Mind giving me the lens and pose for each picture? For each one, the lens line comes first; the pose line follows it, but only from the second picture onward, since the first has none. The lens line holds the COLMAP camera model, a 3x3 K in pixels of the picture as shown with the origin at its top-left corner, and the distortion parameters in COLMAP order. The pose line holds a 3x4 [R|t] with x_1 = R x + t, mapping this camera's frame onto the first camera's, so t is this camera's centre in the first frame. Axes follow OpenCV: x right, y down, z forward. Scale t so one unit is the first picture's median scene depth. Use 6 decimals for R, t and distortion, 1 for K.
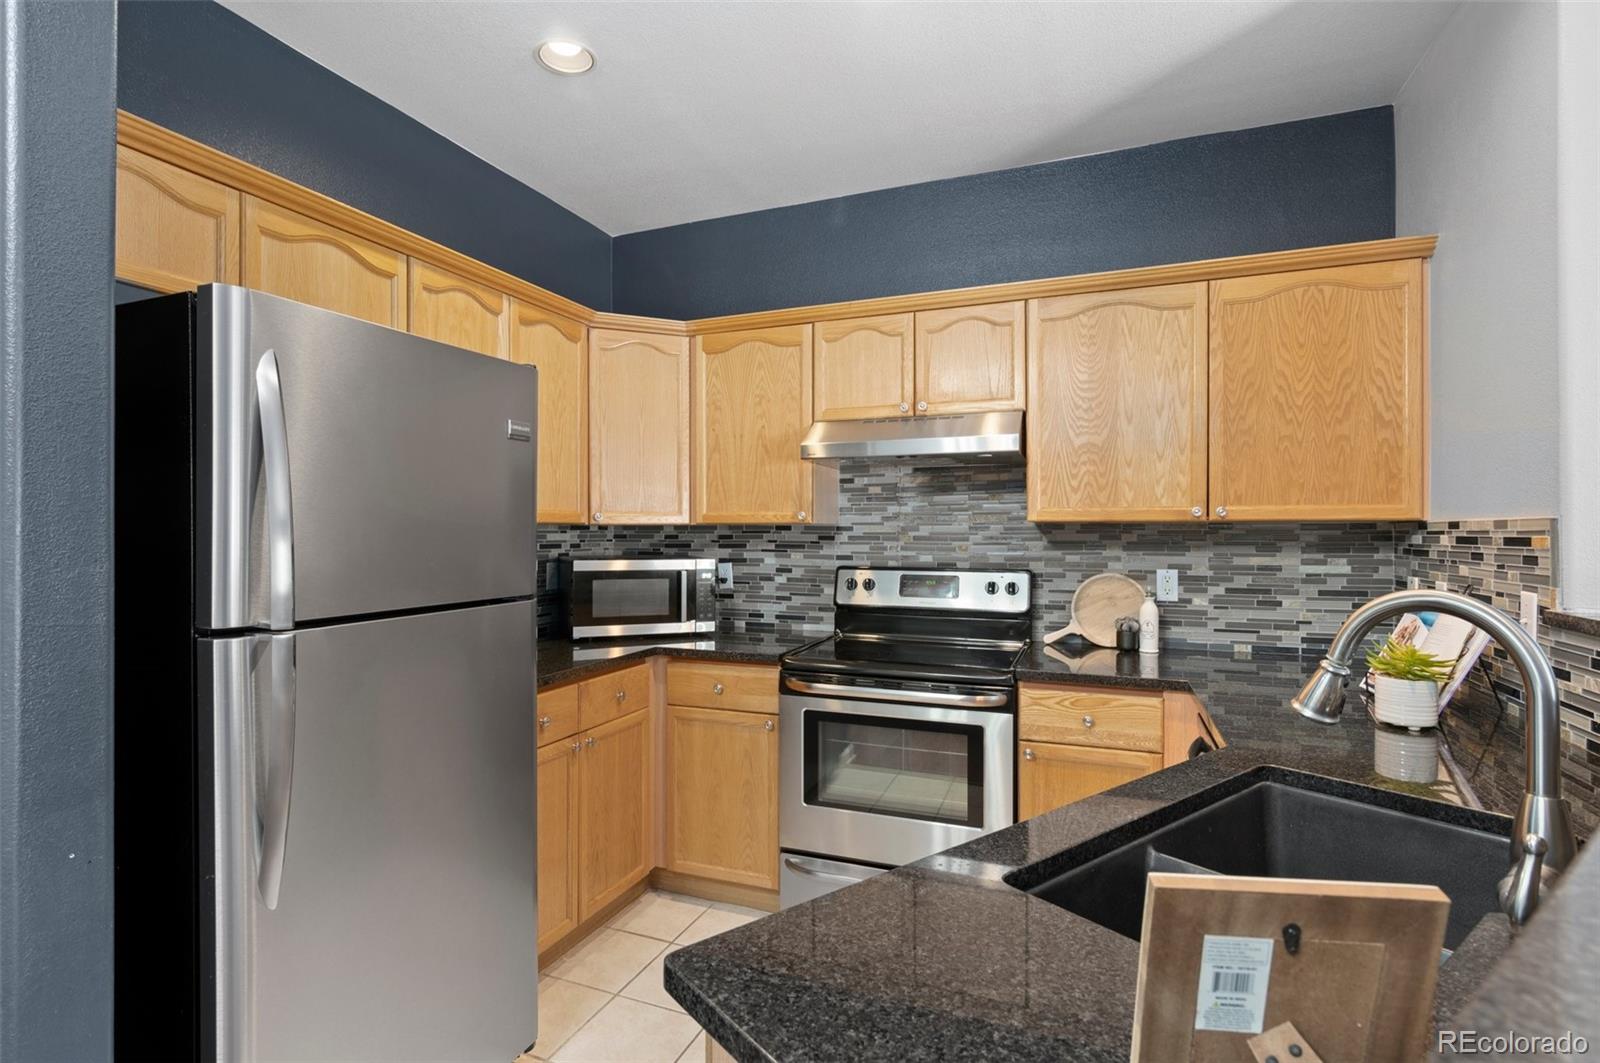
lens RADIAL K [[784.0, 0, 797.5], [0, 784.0, 530.3], [0, 0, 1]] dist [0.002350, -0.002117]
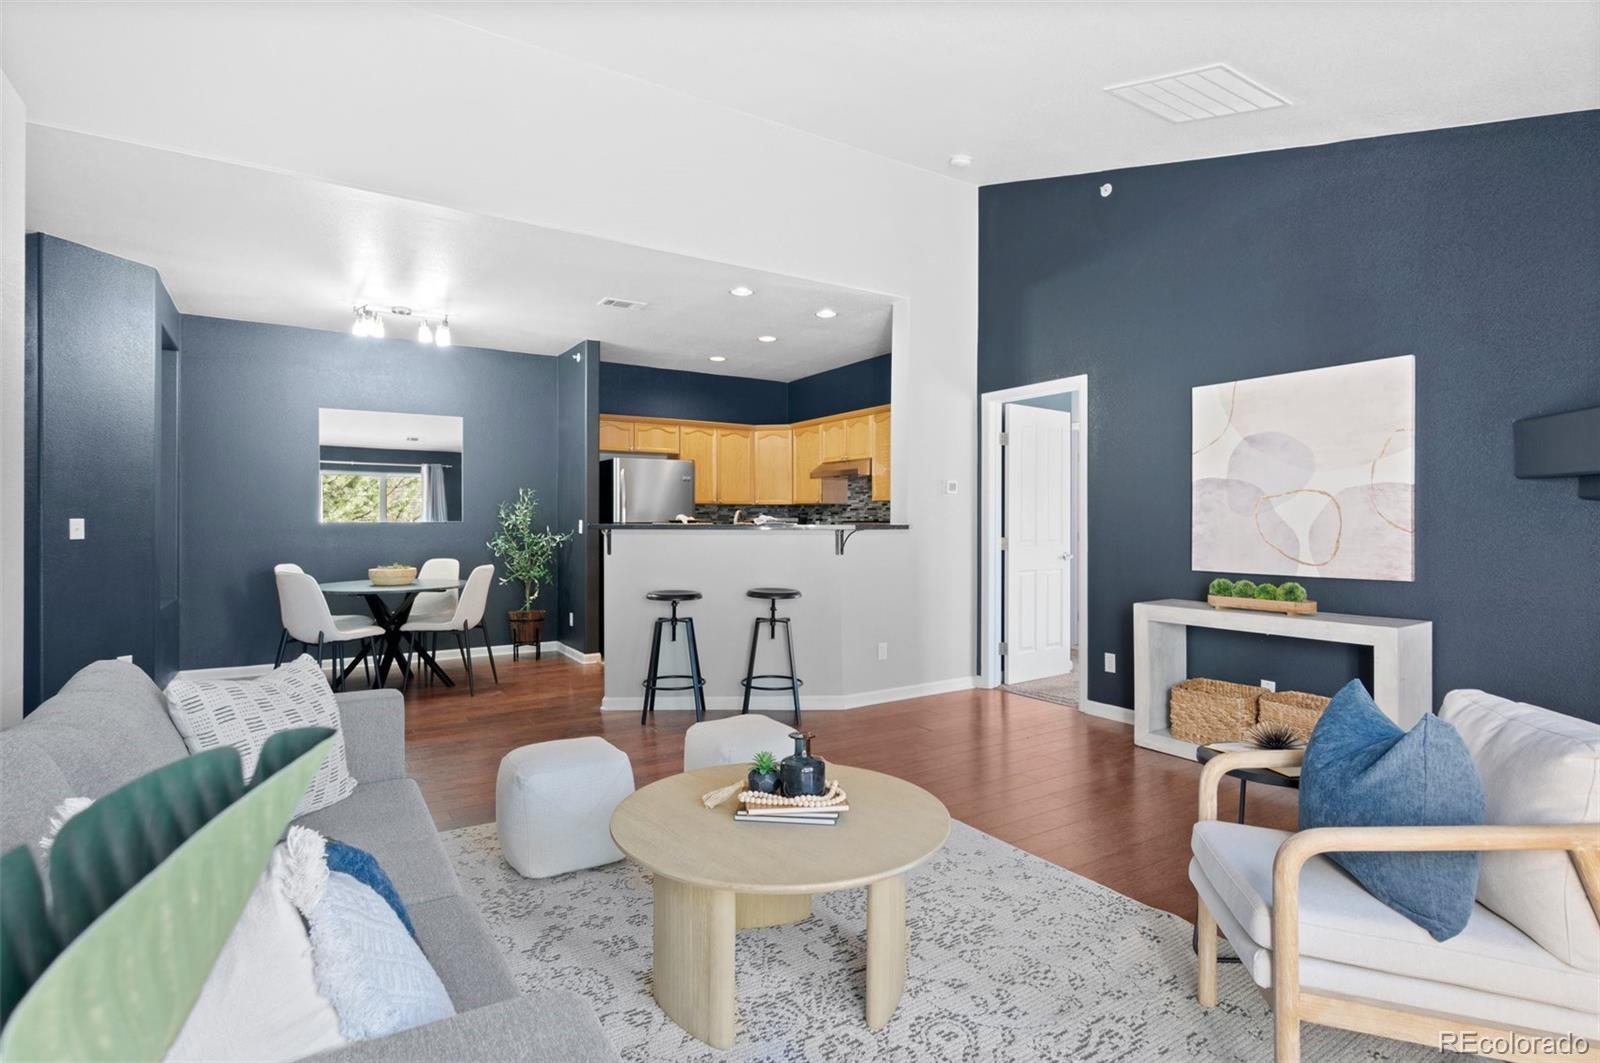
lens RADIAL K [[784.0, 0, 797.6], [0, 784.0, 520.7], [0, 0, 1]] dist [0.002350, -0.002117]
pose [[0.812768, 0.000630, -0.582587, 1.524596], [-0.000112, 1.000000, 0.000925, 0.048503], [0.582588, -0.000686, 0.812768, -1.177069]]
